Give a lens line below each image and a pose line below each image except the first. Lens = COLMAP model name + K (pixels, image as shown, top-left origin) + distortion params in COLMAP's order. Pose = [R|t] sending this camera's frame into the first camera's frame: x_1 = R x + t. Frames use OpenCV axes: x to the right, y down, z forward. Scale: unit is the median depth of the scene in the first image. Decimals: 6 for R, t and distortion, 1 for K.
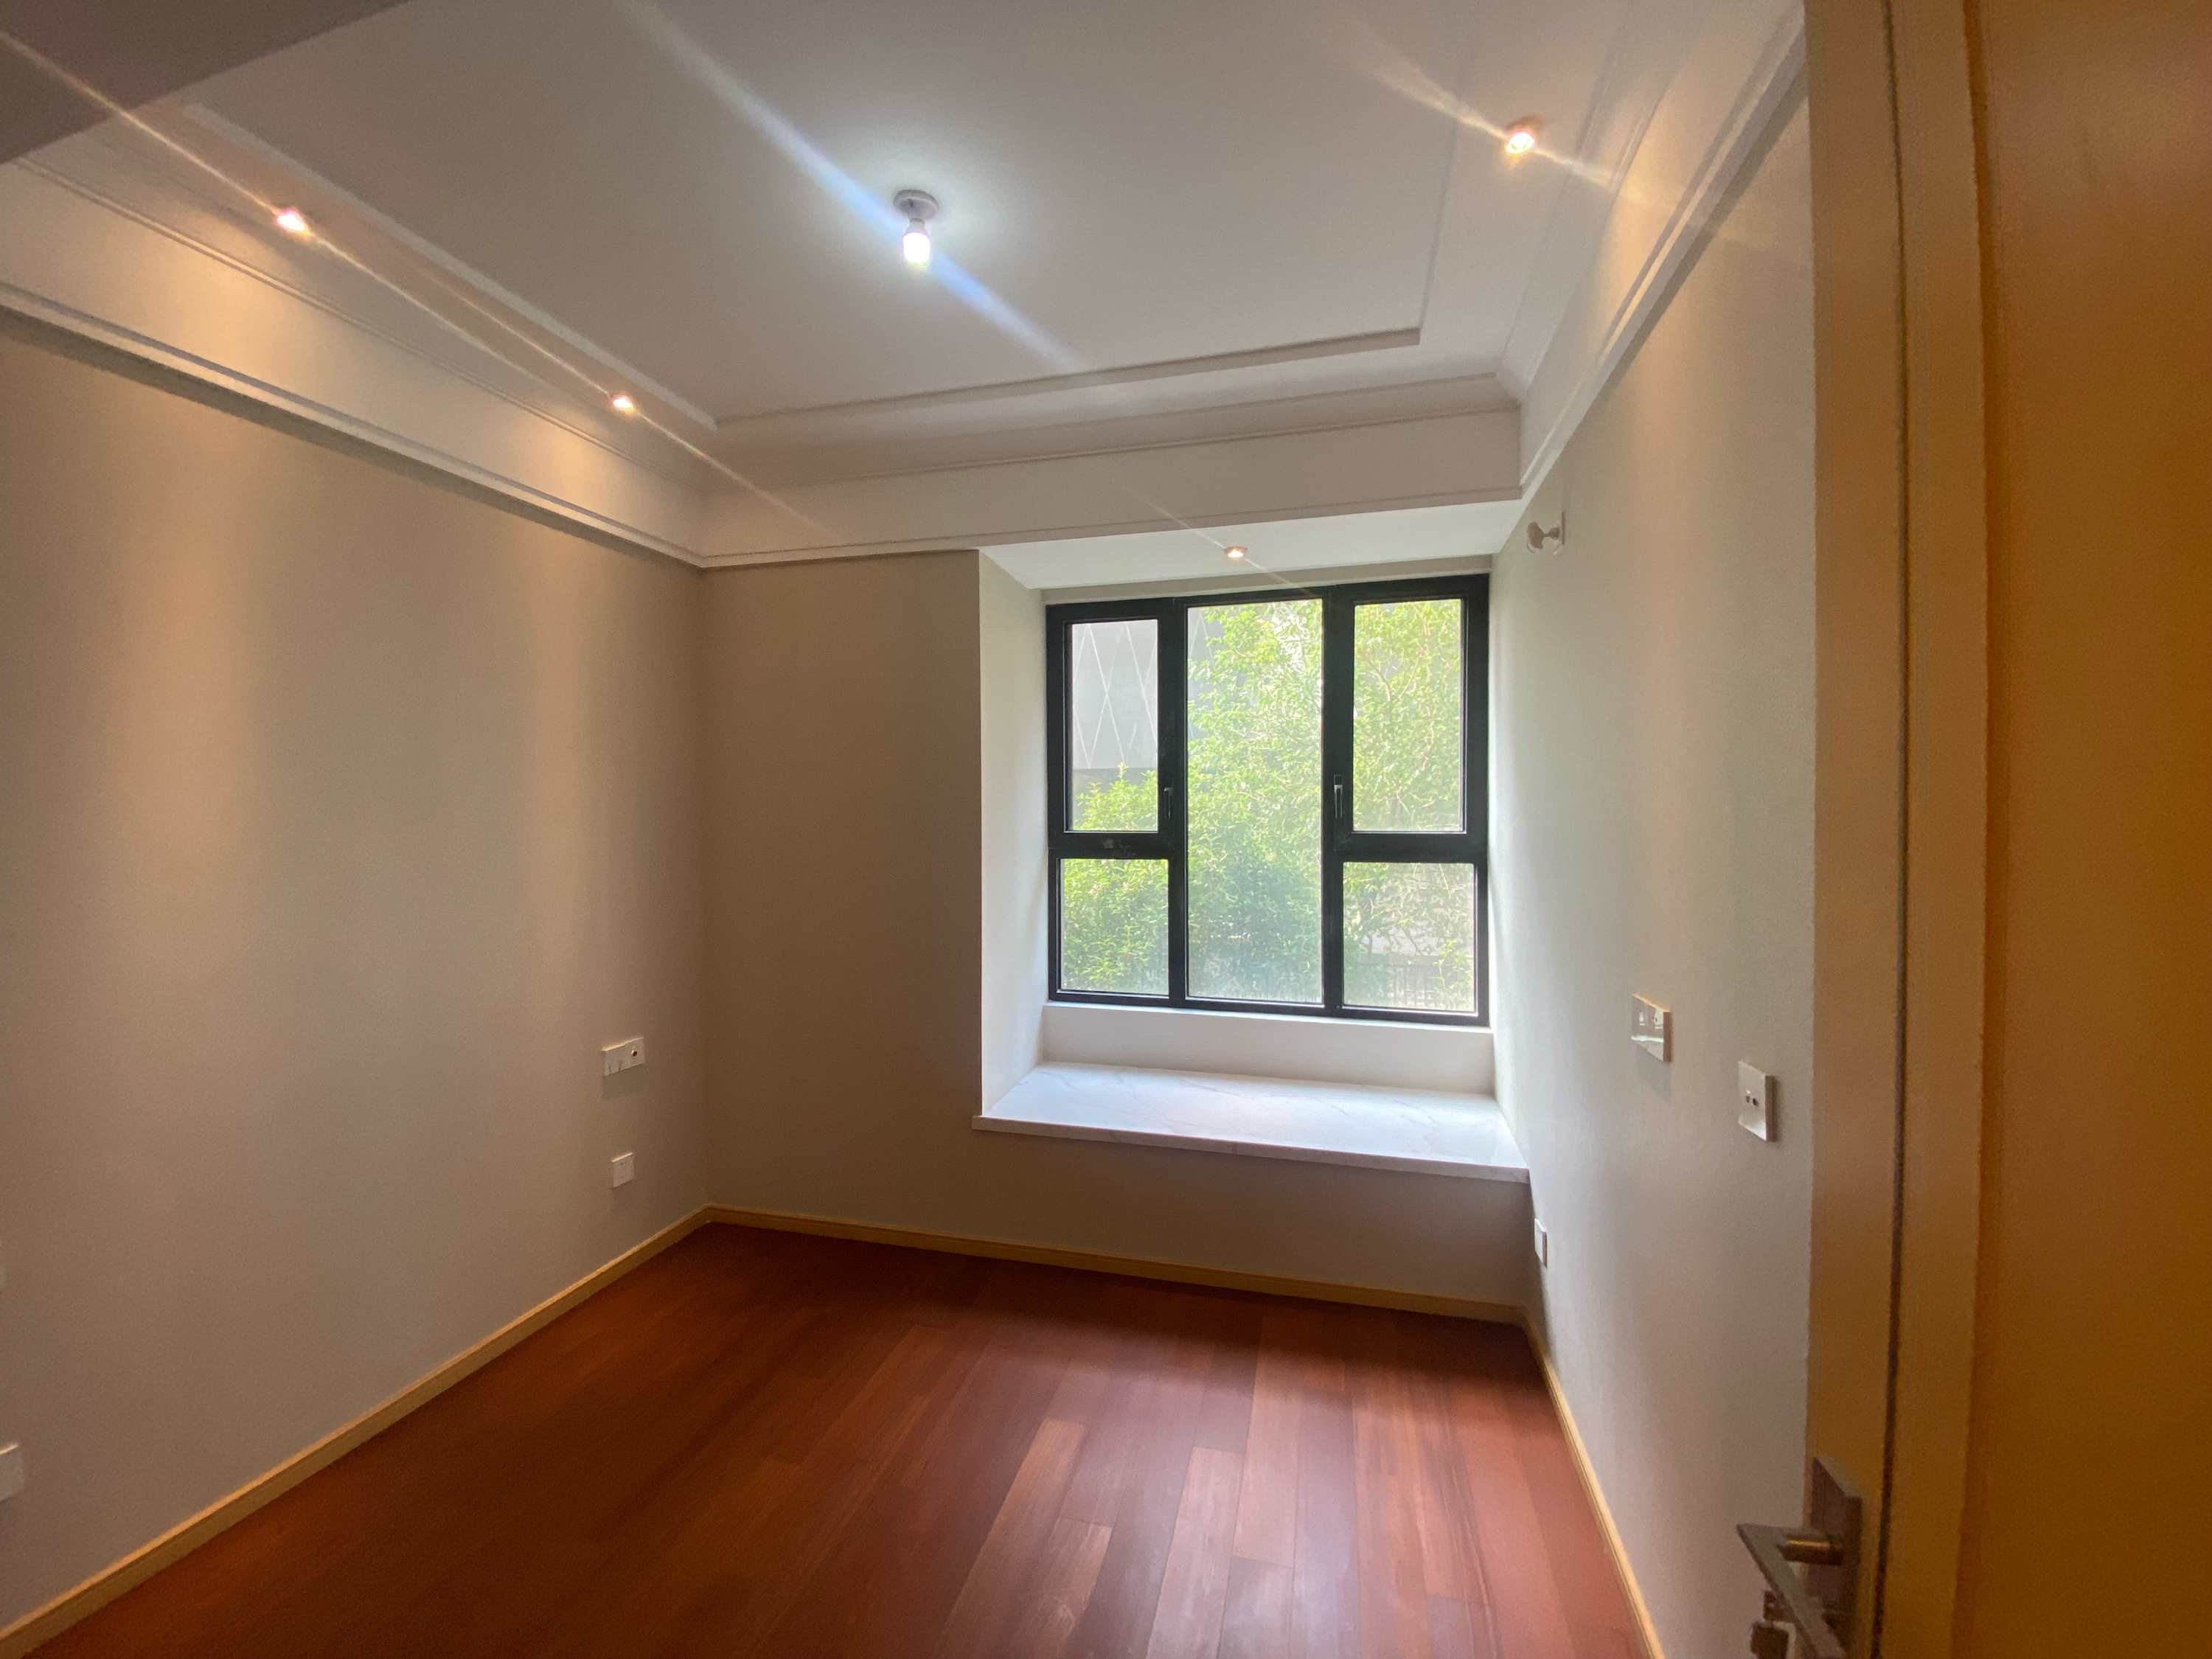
lens RADIAL K [[896.1, 0, 1107.1], [0, 896.1, 843.5], [0, 0, 1]] dist [-0.004125, -0.000566]
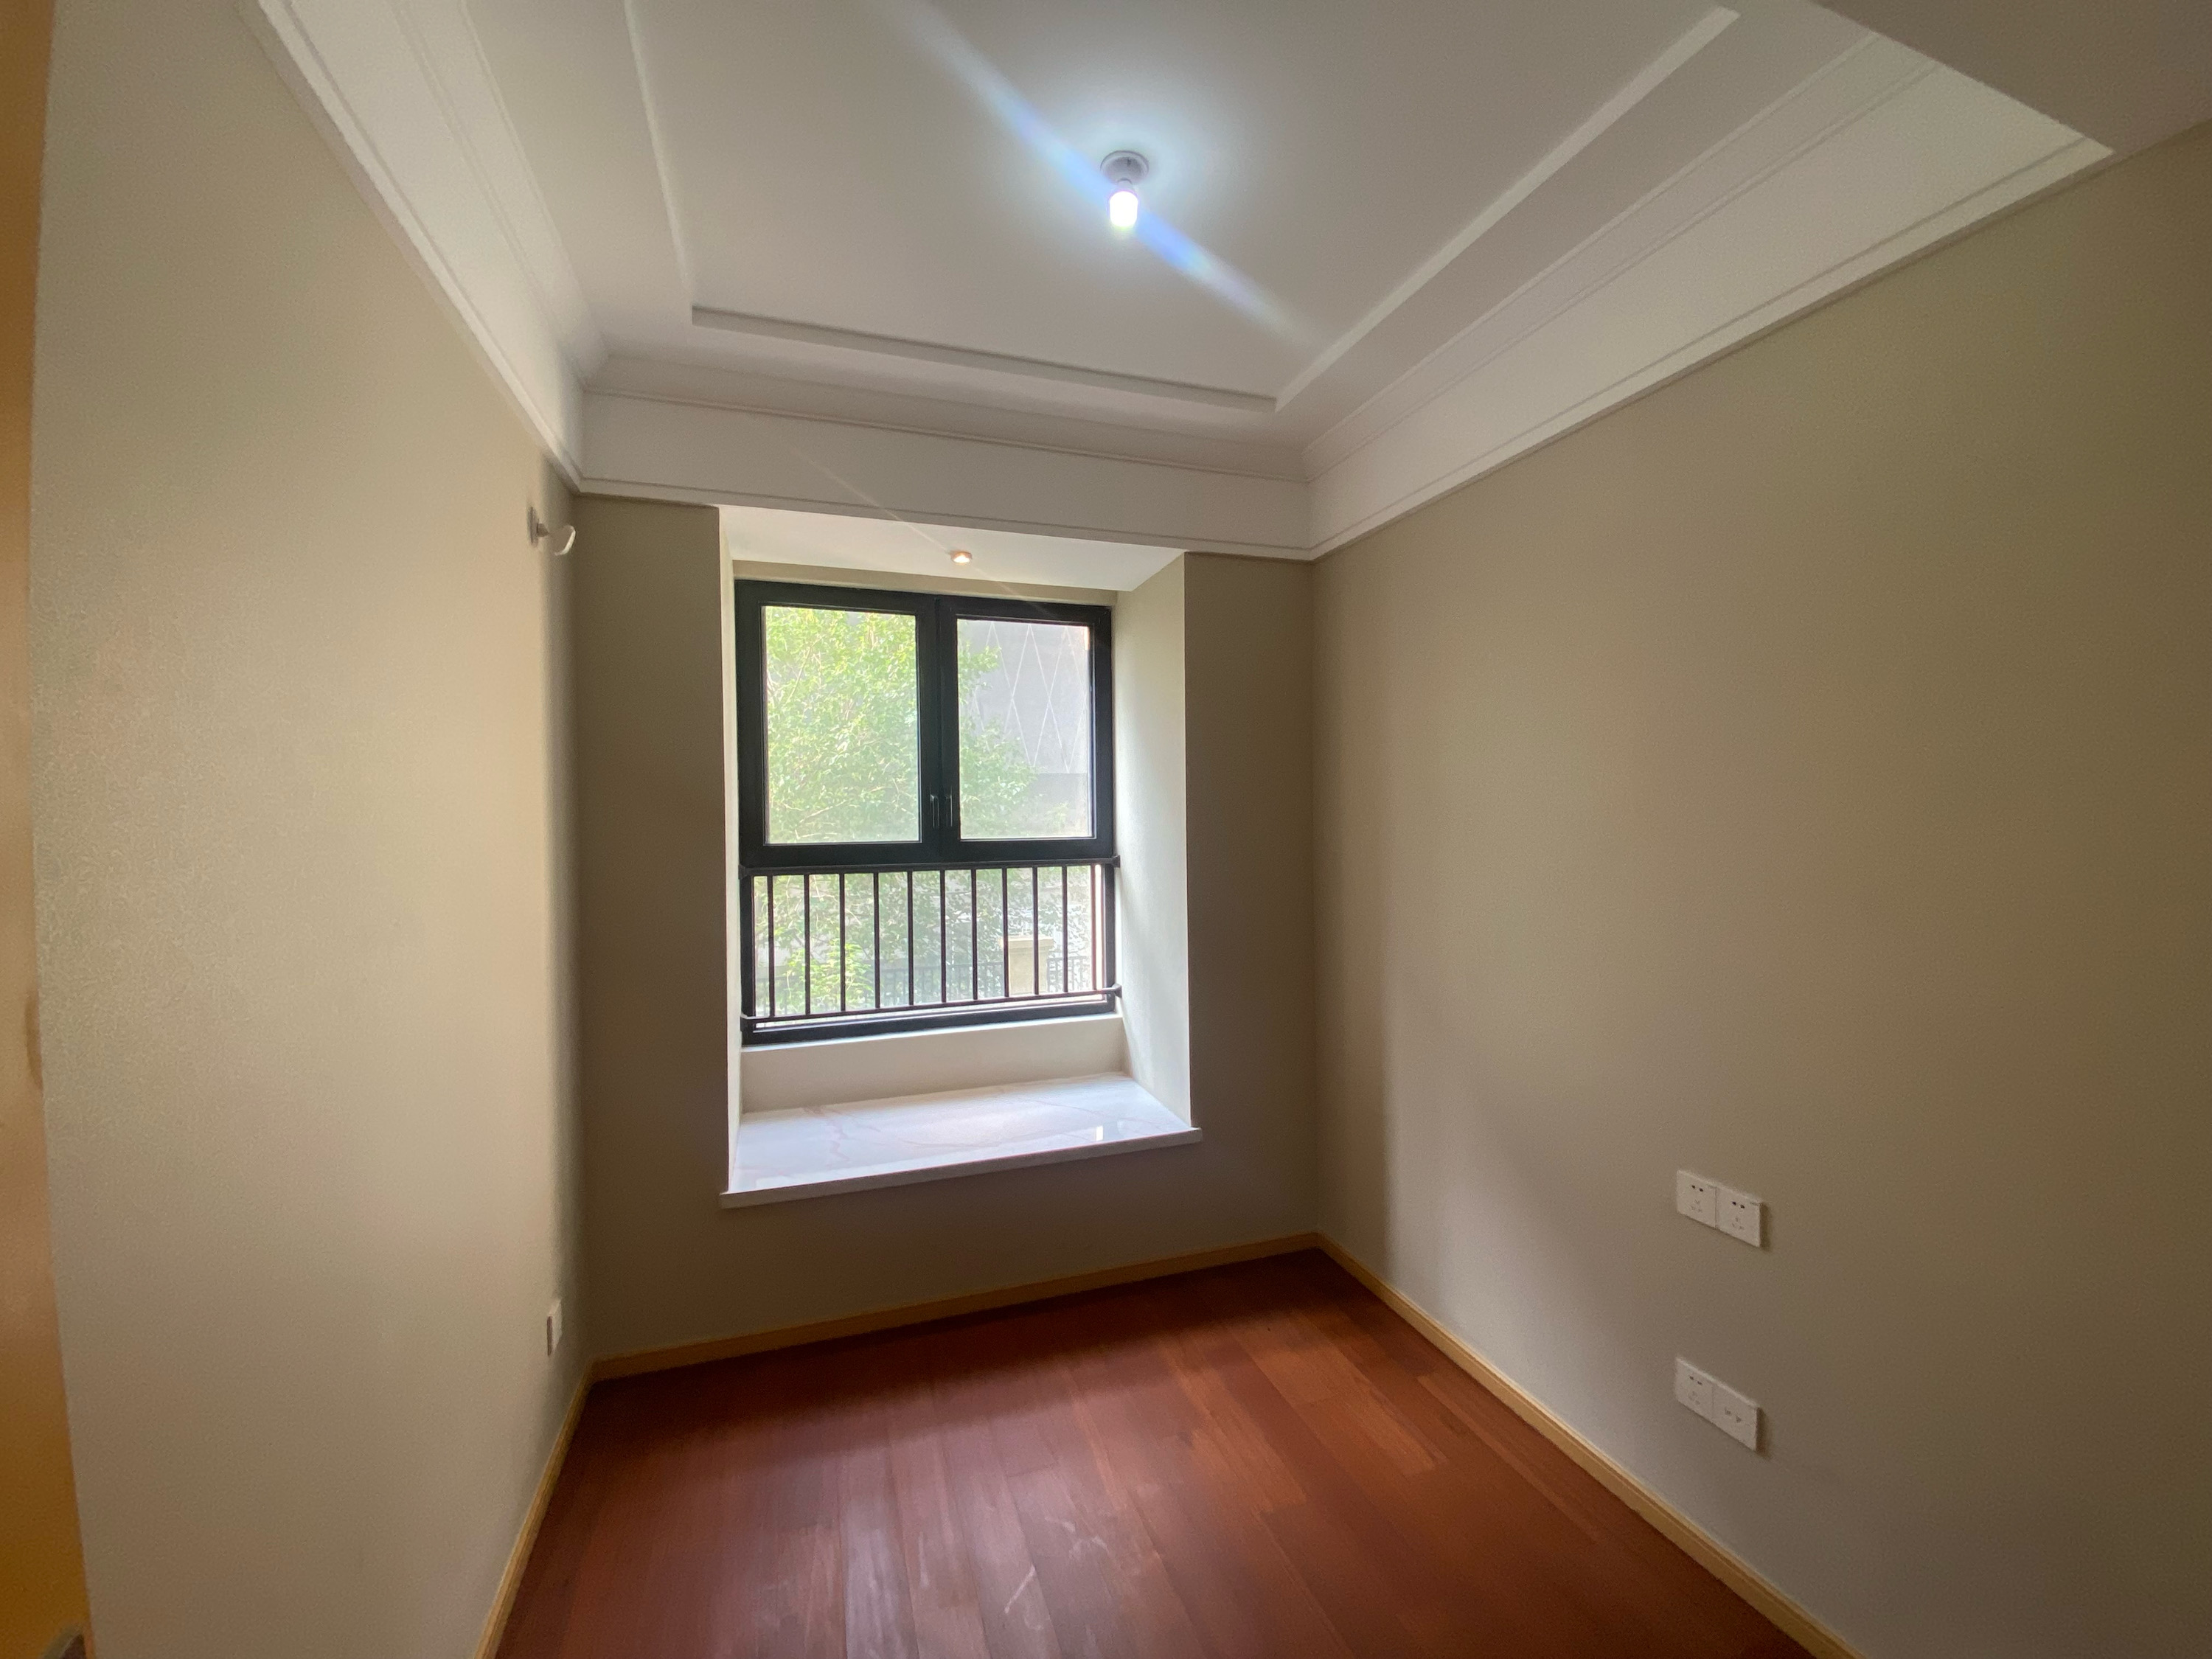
lens RADIAL K [[896.1, 0, 1117.7], [0, 896.1, 828.2], [0, 0, 1]] dist [-0.004125, -0.000566]
pose [[0.825170, -0.013669, 0.564719, -0.251207], [0.028895, 0.999420, -0.018031, -0.003751], [-0.564145, 0.031196, 0.825087, 0.090084]]
